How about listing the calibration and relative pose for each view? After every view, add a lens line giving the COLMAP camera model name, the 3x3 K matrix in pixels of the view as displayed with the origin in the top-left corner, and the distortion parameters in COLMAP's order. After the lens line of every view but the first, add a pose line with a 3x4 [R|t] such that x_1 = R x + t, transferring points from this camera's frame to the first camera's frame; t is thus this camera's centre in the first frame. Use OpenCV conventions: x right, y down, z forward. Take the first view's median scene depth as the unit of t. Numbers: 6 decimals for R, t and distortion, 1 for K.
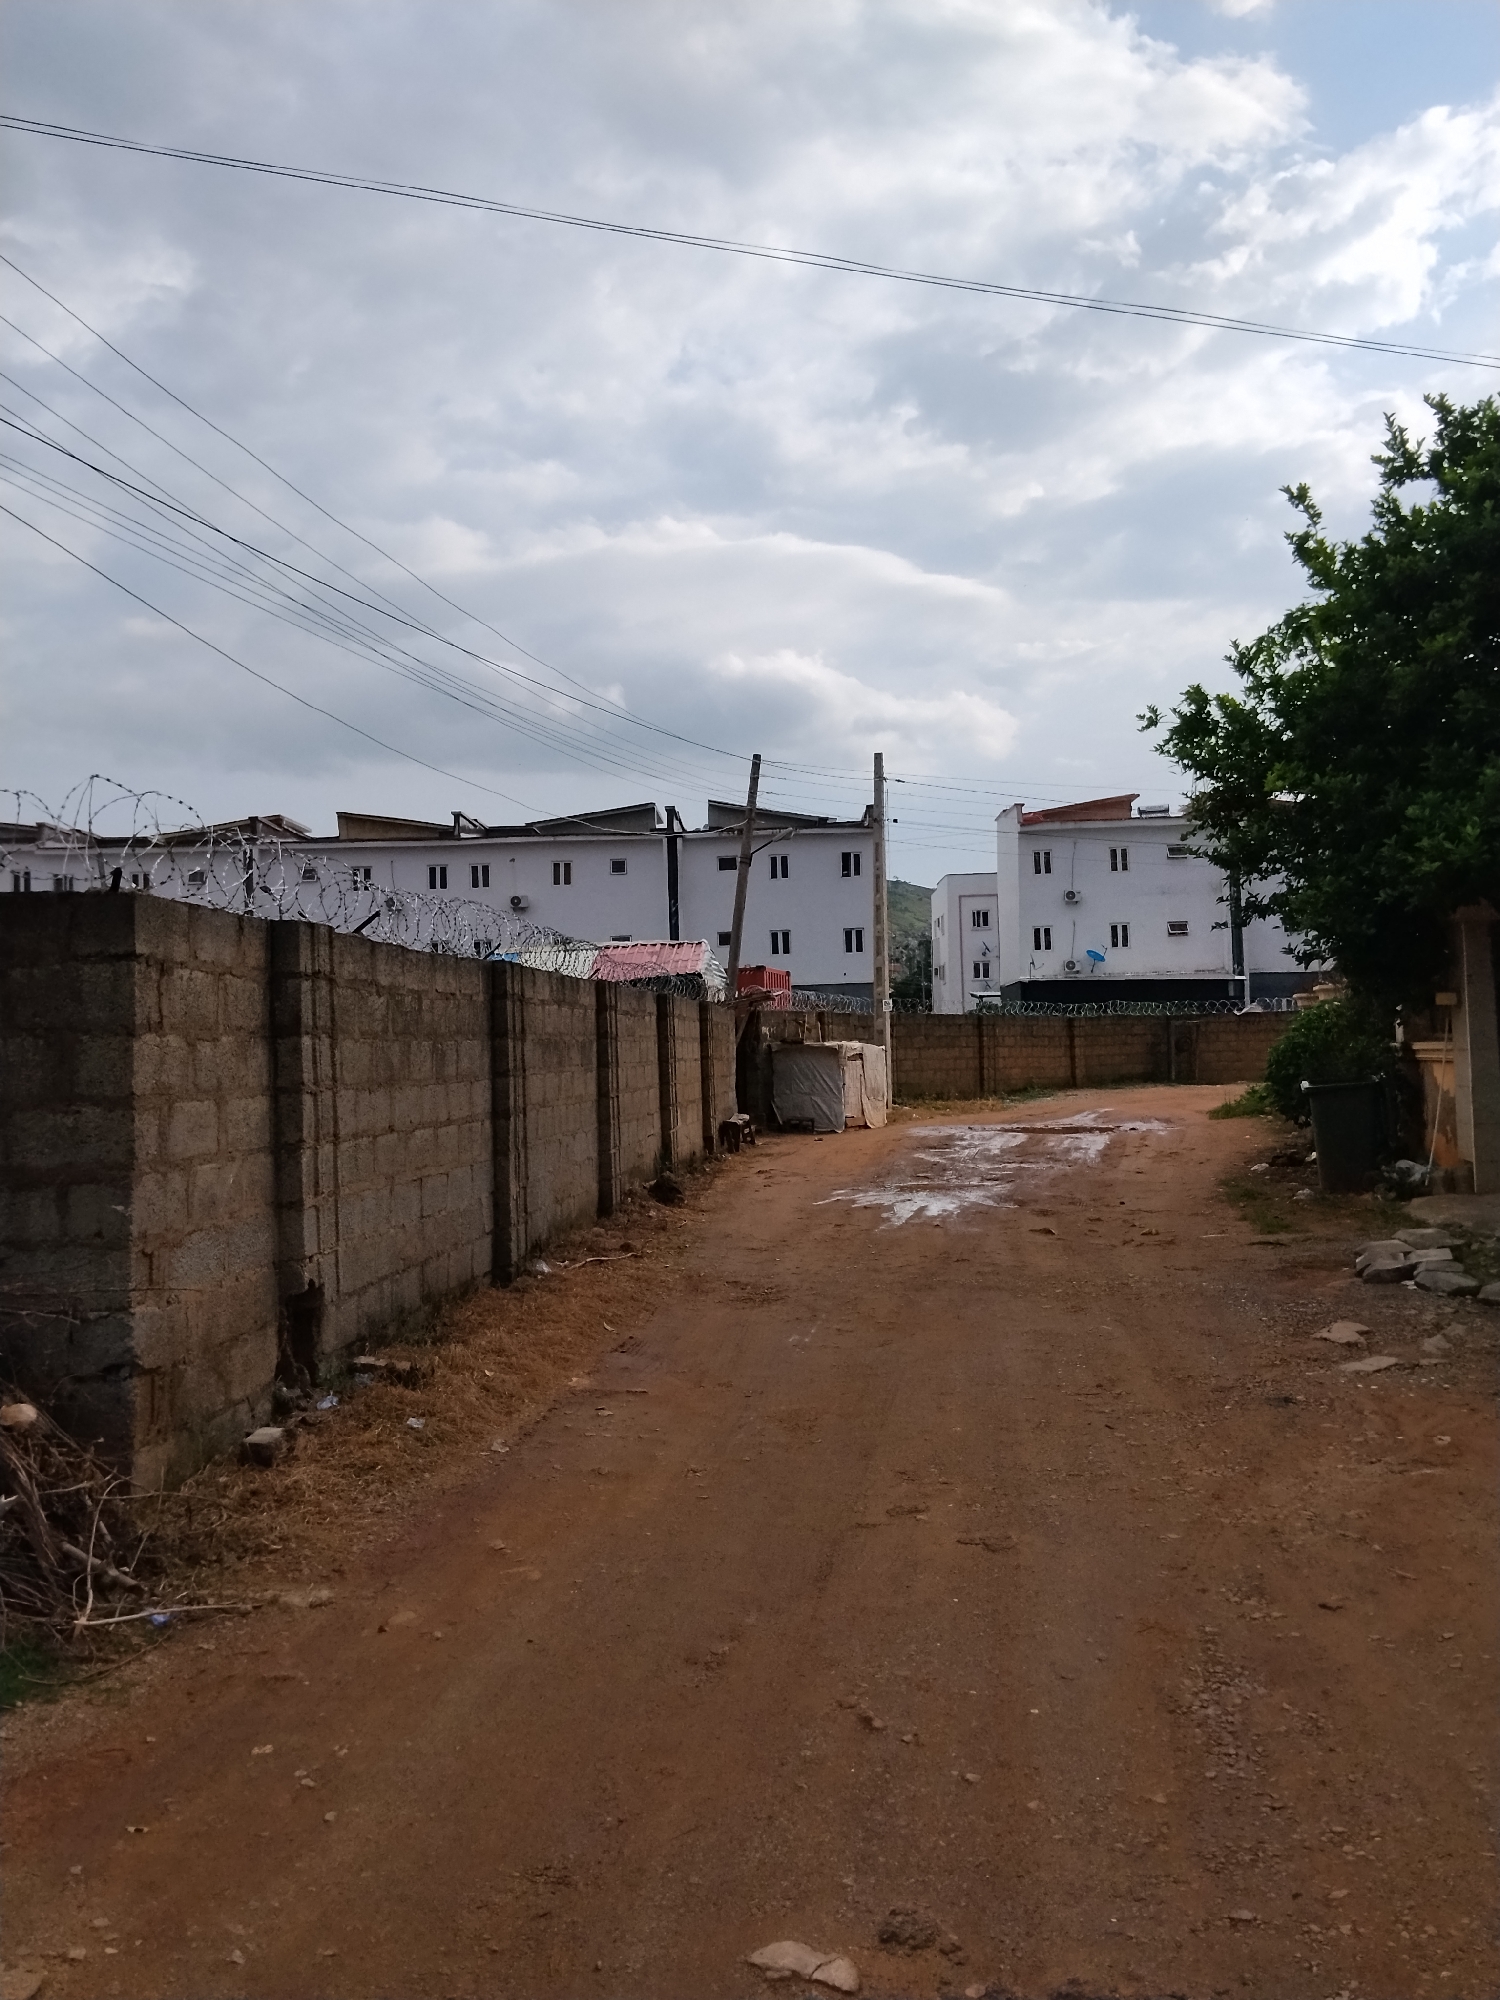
lens RADIAL K [[1700.7, 0, 757.9], [0, 1700.7, 1017.2], [0, 0, 1]] dist [0.093053, -0.209783]
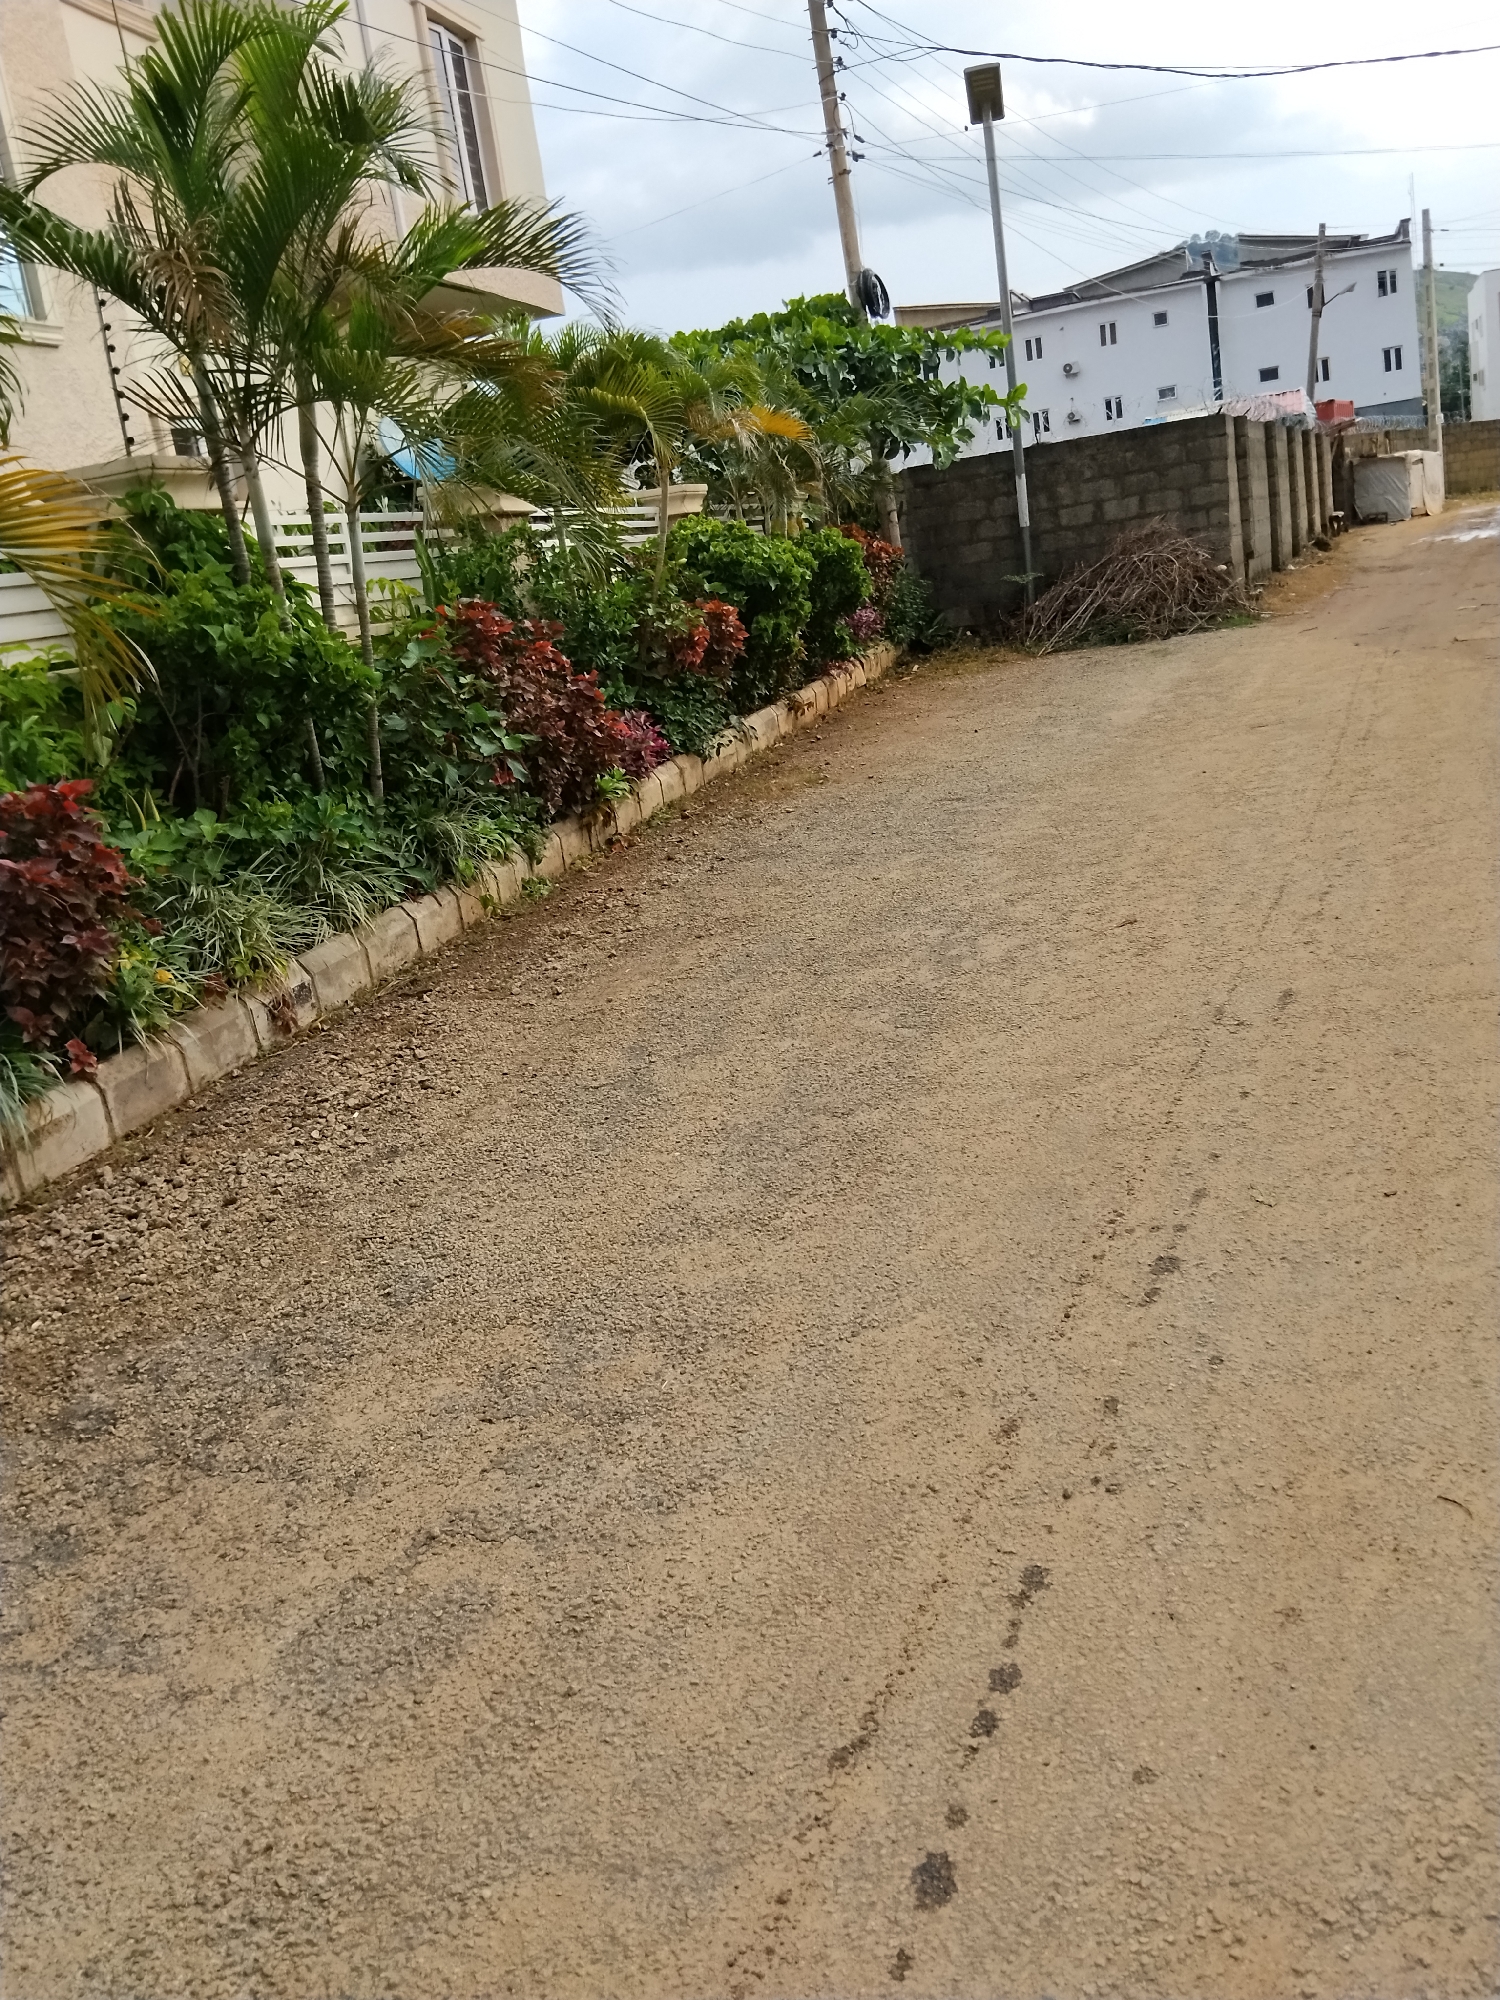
lens RADIAL K [[1700.7, 0, 757.9], [0, 1700.7, 1017.2], [0, 0, 1]] dist [0.093053, -0.209783]
pose [[0.955377, -0.037866, -0.292951, -0.049003], [0.122692, 0.953021, 0.276942, 0.001245], [0.268702, -0.300527, 0.915141, -0.426856]]
